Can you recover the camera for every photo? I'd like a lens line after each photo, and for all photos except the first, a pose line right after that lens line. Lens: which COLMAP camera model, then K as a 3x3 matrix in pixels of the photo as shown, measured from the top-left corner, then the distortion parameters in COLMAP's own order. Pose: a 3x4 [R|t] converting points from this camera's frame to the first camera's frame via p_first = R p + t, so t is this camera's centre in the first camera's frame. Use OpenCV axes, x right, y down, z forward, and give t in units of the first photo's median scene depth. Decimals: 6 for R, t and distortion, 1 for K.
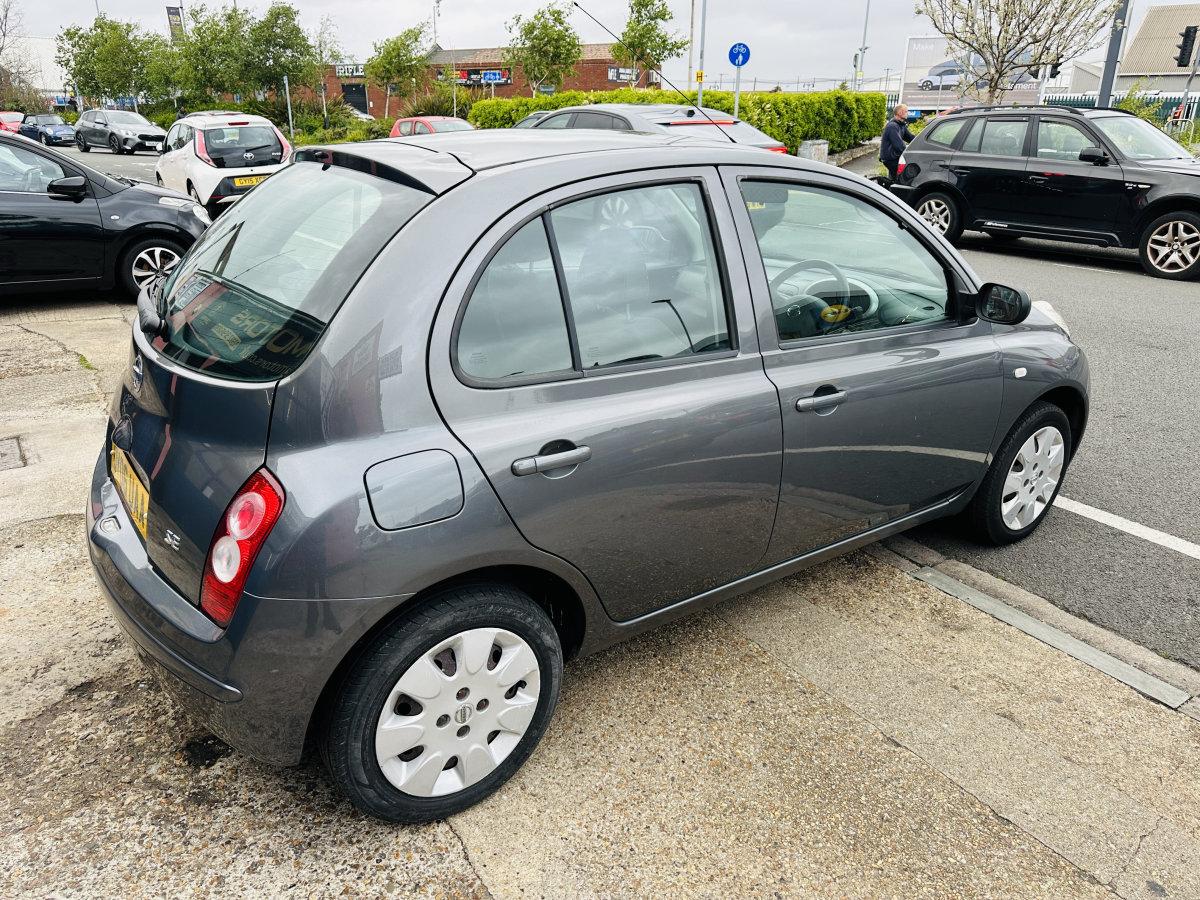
lens RADIAL K [[852.2, 0, 590.2], [0, 852.2, 446.6], [0, 0, 1]] dist [0.009657, -0.011194]
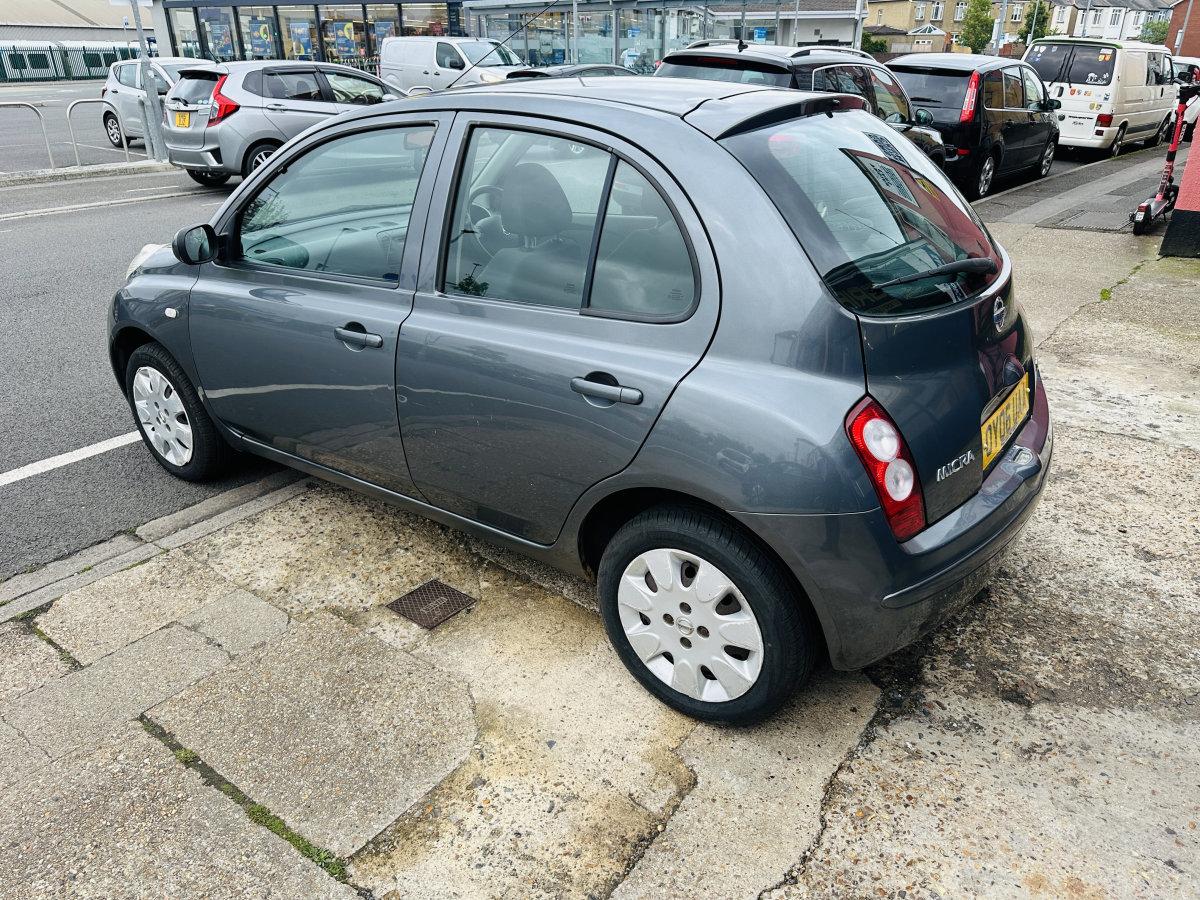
lens RADIAL K [[848.6, 0, 602.0], [0, 848.6, 452.3], [0, 0, 1]] dist [0.016562, -0.019867]
pose [[-0.315803, -0.402597, 0.859176, -0.993790], [0.348818, 0.792842, 0.499727, -0.477905], [-0.882380, 0.457511, -0.109949, 1.201379]]
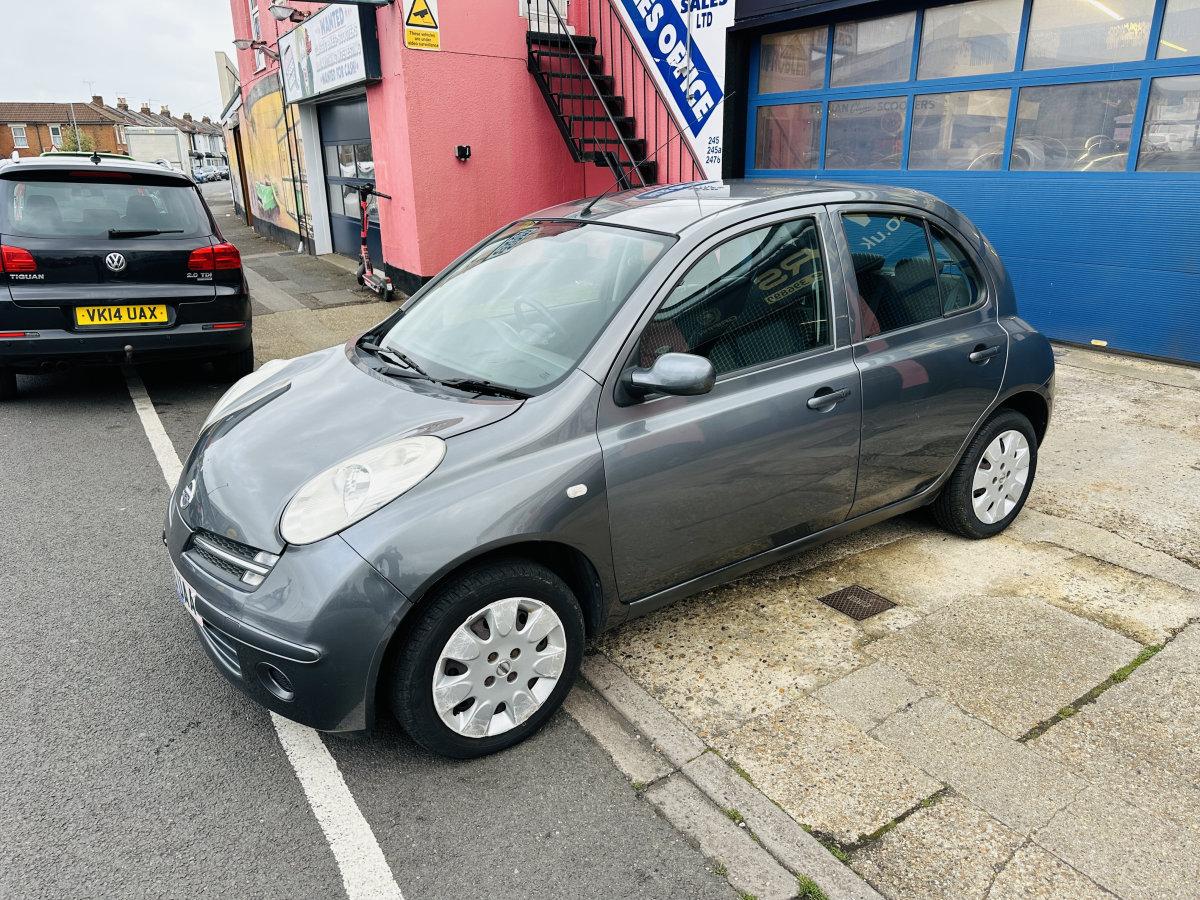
lens RADIAL K [[845.5, 0, 600.0], [0, 845.5, 450.0], [0, 0, 1]] dist [0.034983, -0.051082]
pose [[-0.999818, 0.001214, 0.019020, 0.155384], [0.013215, 0.763276, 0.645938, -0.833098], [-0.013733, 0.646072, -0.763153, 2.096635]]
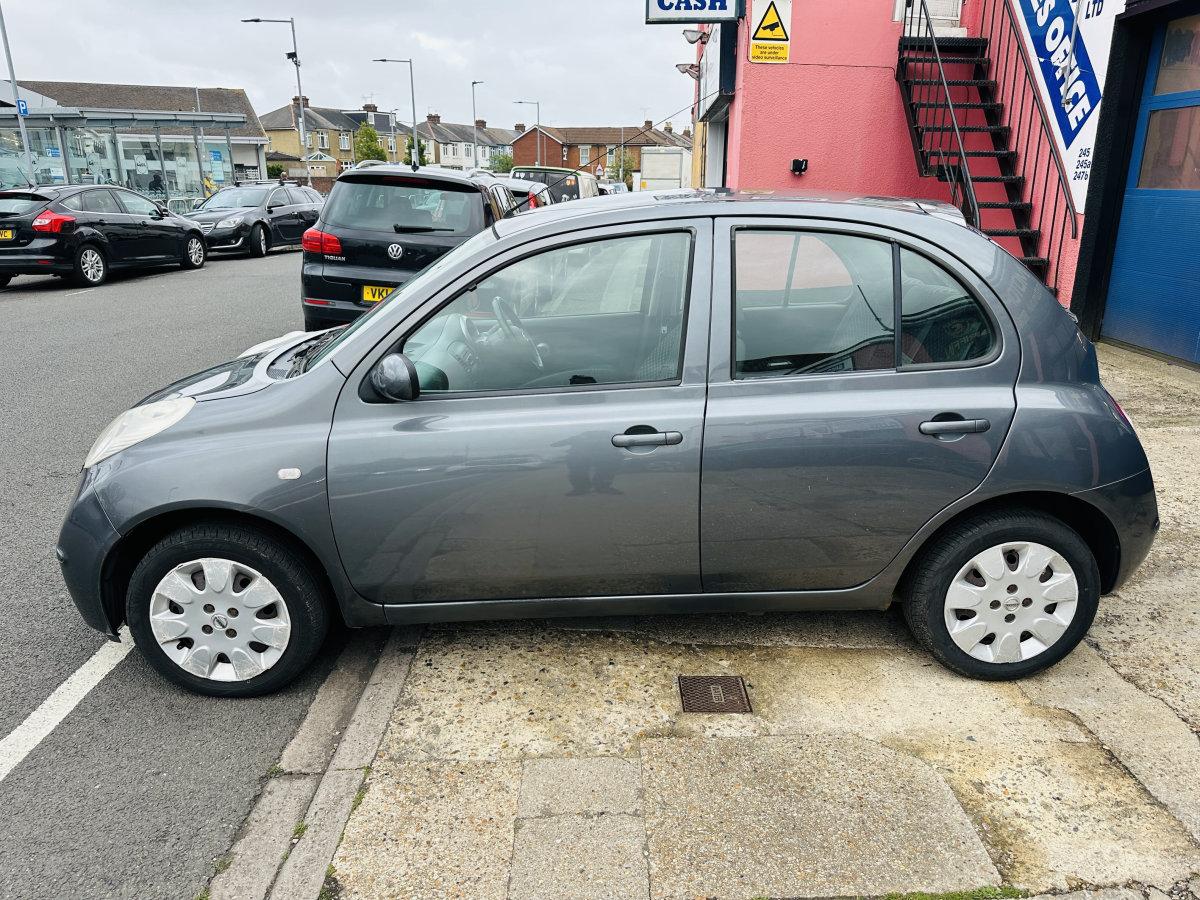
lens RADIAL K [[848.6, 0, 602.0], [0, 848.6, 452.3], [0, 0, 1]] dist [0.016562, -0.019867]
pose [[-0.832770, -0.174933, 0.525254, -0.522587], [0.195727, 0.794463, 0.574909, -0.719550], [-0.517865, 0.581574, -0.627366, 1.853752]]
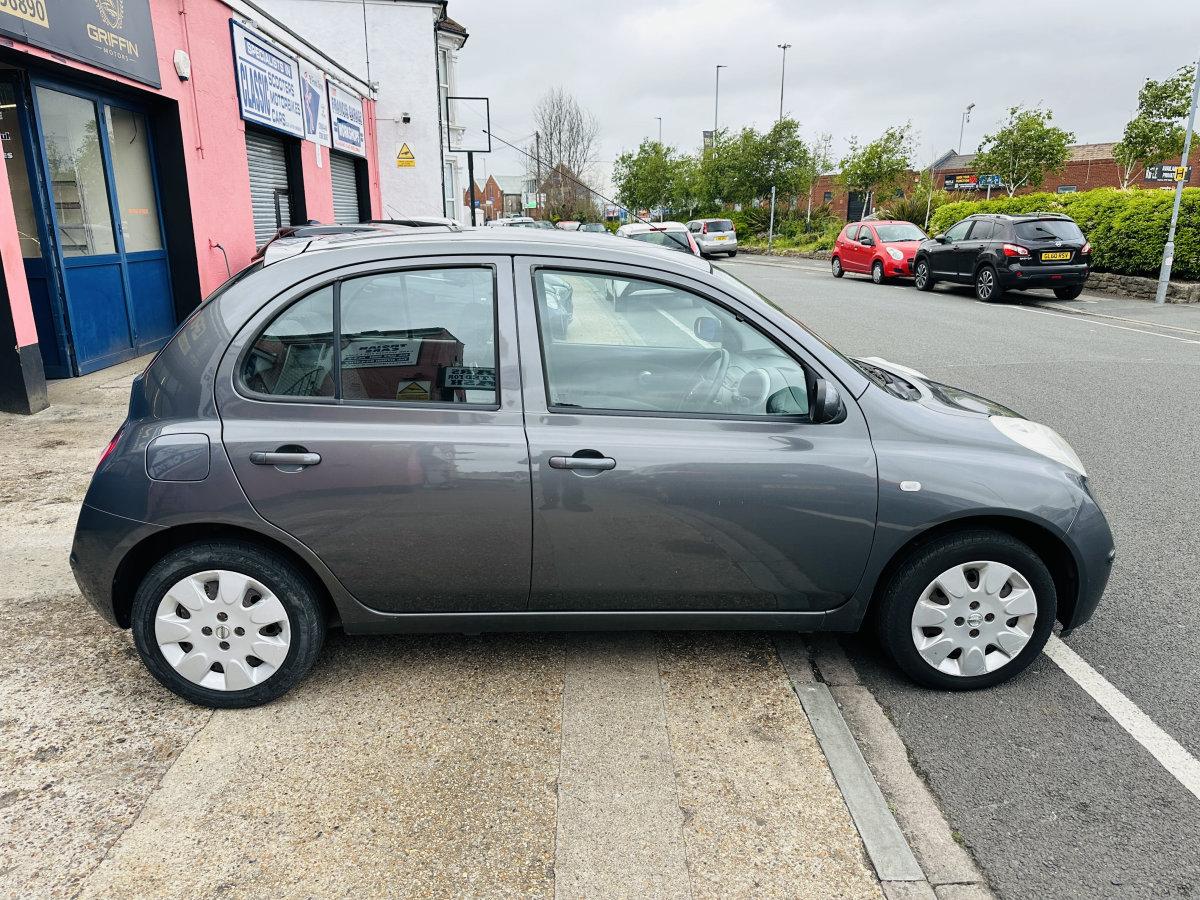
lens RADIAL K [[845.6, 0, 593.6], [0, 845.6, 455.7], [0, 0, 1]] dist [0.025805, -0.030225]
pose [[0.838919, 0.138082, -0.526450, 0.726919], [-0.190457, 0.980603, -0.046300, -0.013455], [0.509845, 0.139108, 0.848945, 0.063695]]
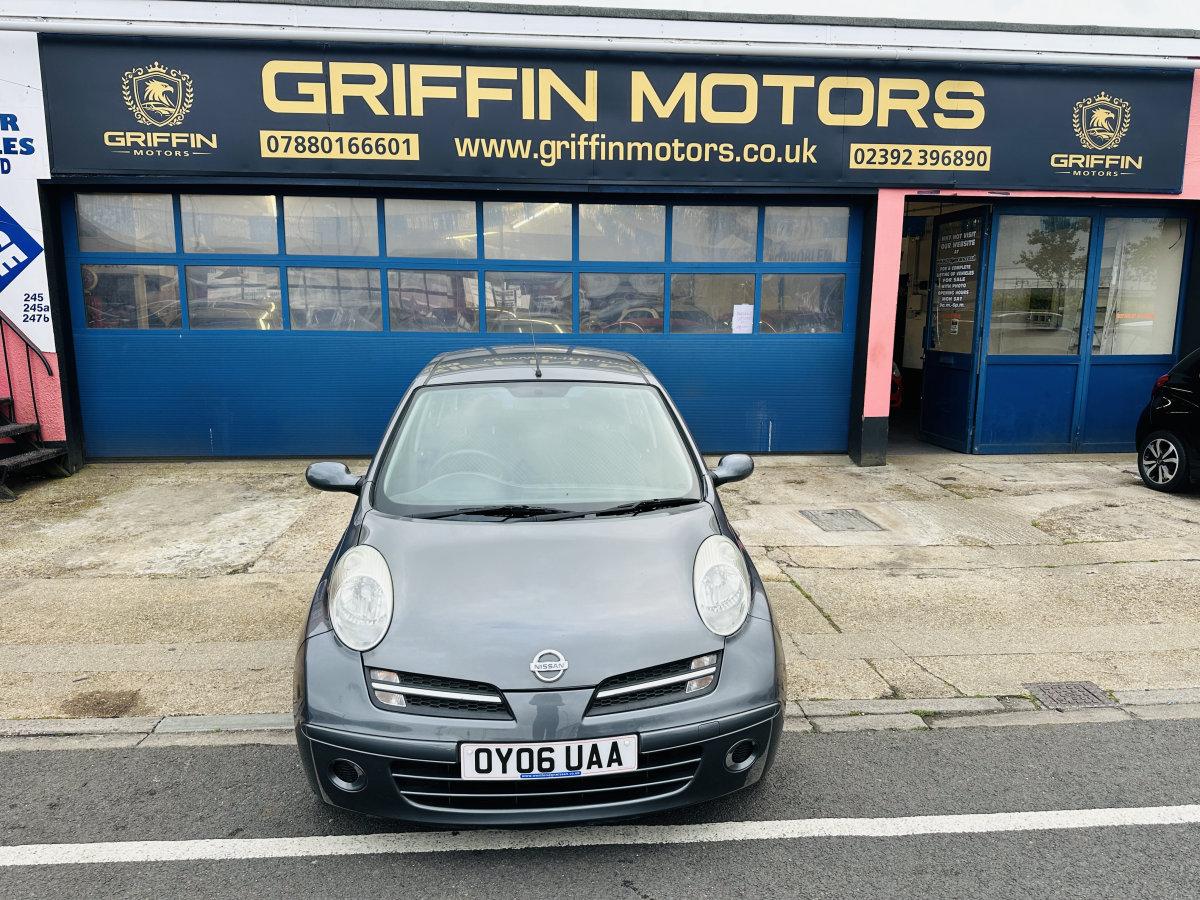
lens RADIAL K [[835.9, 0, 602.2], [0, 835.9, 454.2], [0, 0, 1]] dist [0.050084, -0.062566]
pose [[-0.502745, 0.140710, -0.852906, 1.300382], [-0.321150, 0.885642, 0.335412, -0.727877], [0.802565, 0.442538, -0.400063, 1.740222]]
